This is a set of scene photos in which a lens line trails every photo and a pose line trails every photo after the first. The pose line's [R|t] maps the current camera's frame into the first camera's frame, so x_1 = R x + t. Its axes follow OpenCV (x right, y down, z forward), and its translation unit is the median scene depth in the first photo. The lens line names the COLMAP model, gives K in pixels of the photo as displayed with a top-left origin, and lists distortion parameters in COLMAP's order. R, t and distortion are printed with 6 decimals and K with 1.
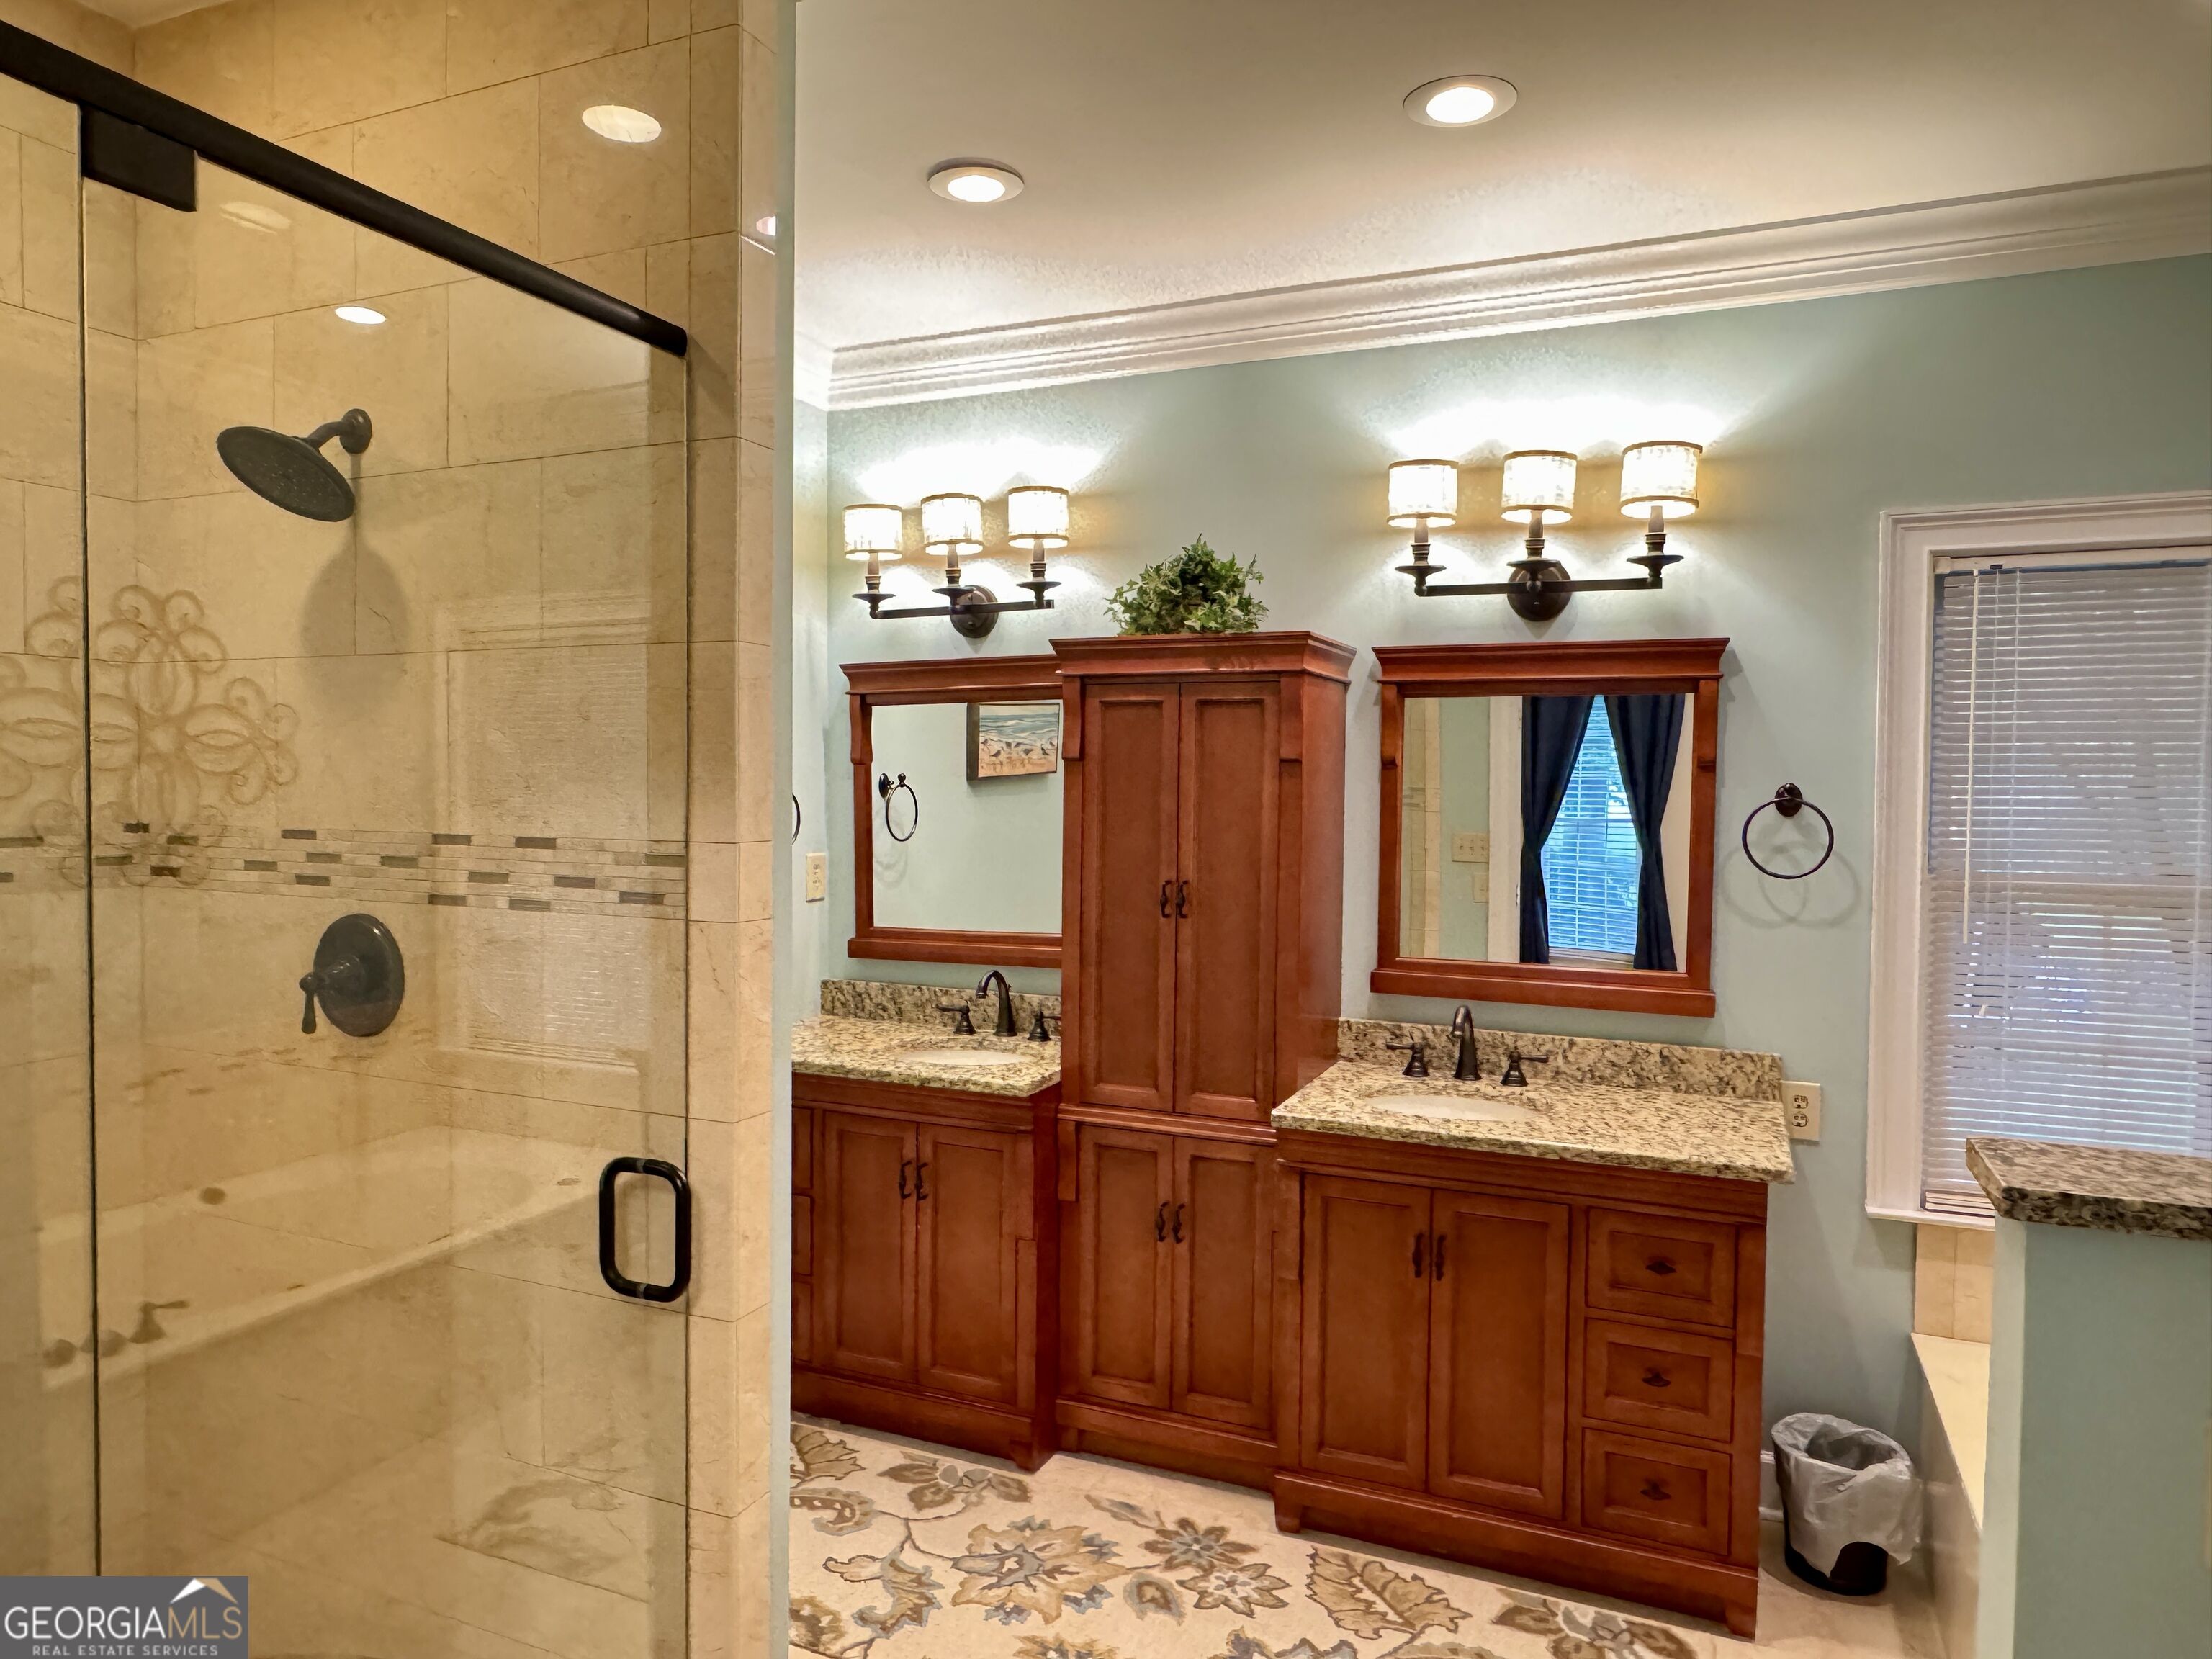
lens RADIAL K [[1421.8, 0, 1108.8], [0, 1421.8, 829.4], [0, 0, 1]] dist [-0.001308, 0.001635]
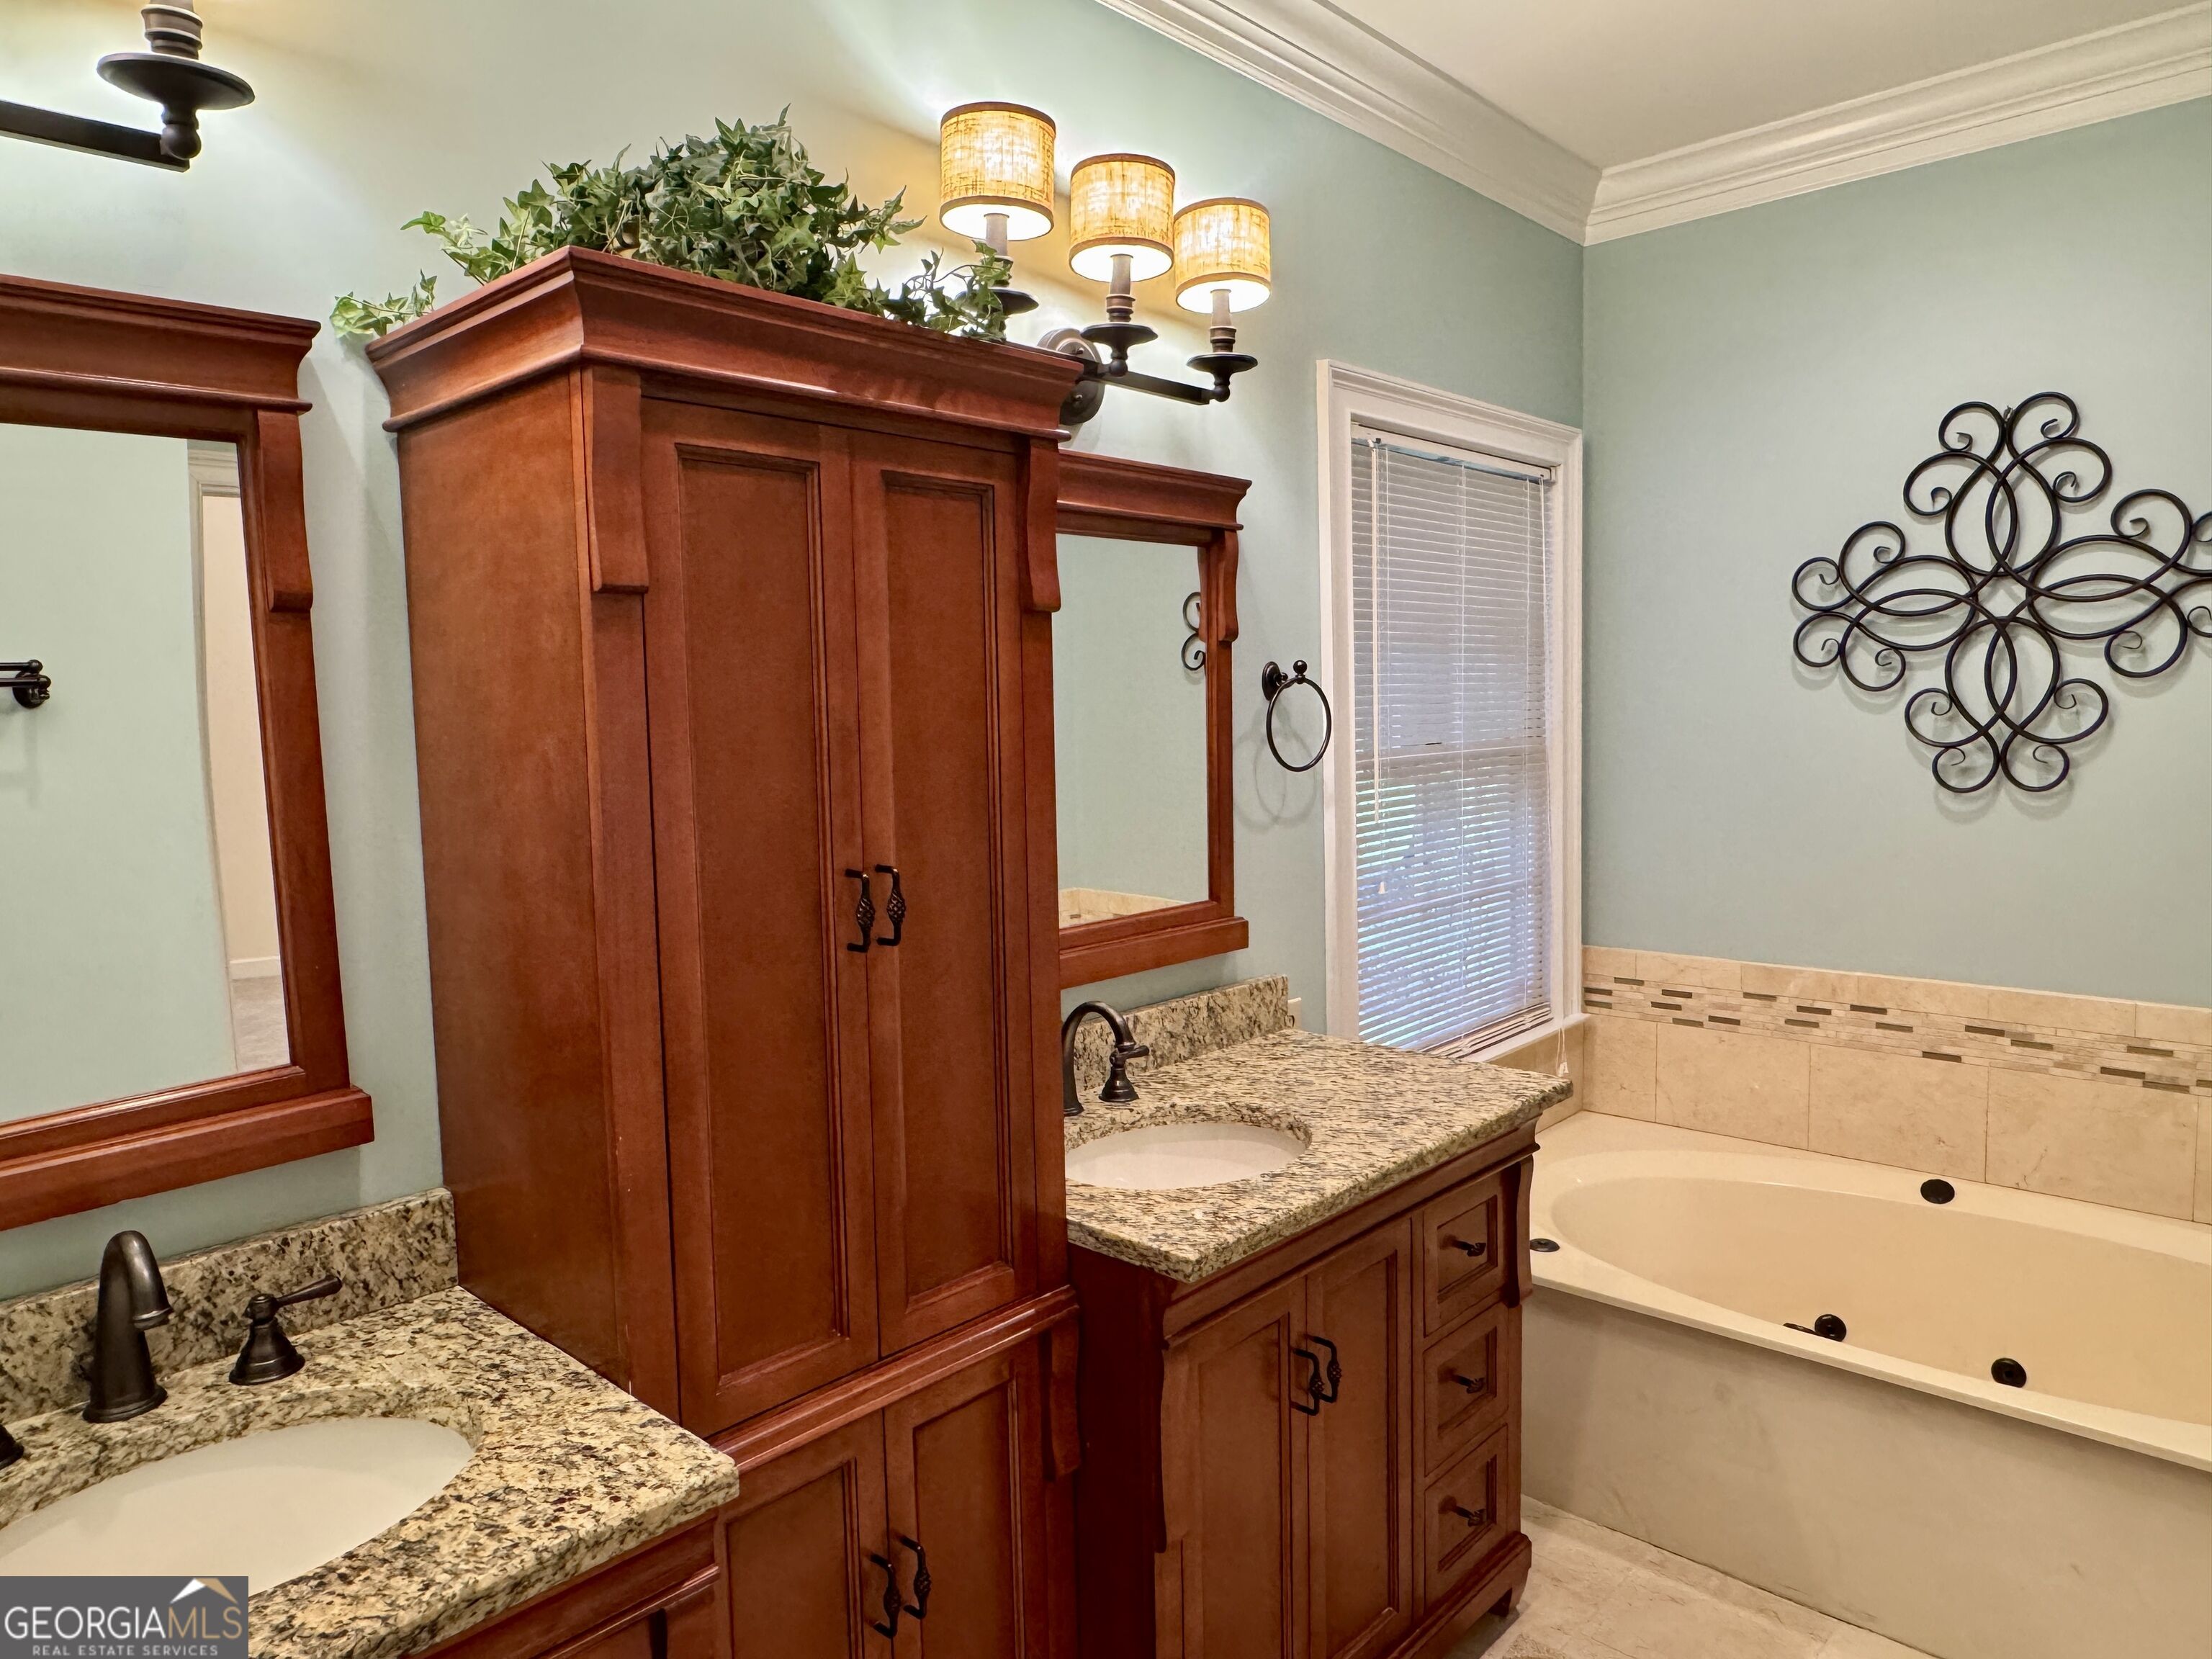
lens RADIAL K [[1421.8, 0, 1105.9], [0, 1421.8, 825.2], [0, 0, 1]] dist [-0.001308, 0.001635]
pose [[0.330317, -0.098657, 0.938700, -0.361028], [0.056922, 0.994794, 0.084522, -0.011894], [-0.942152, 0.025514, 0.334214, 0.786929]]
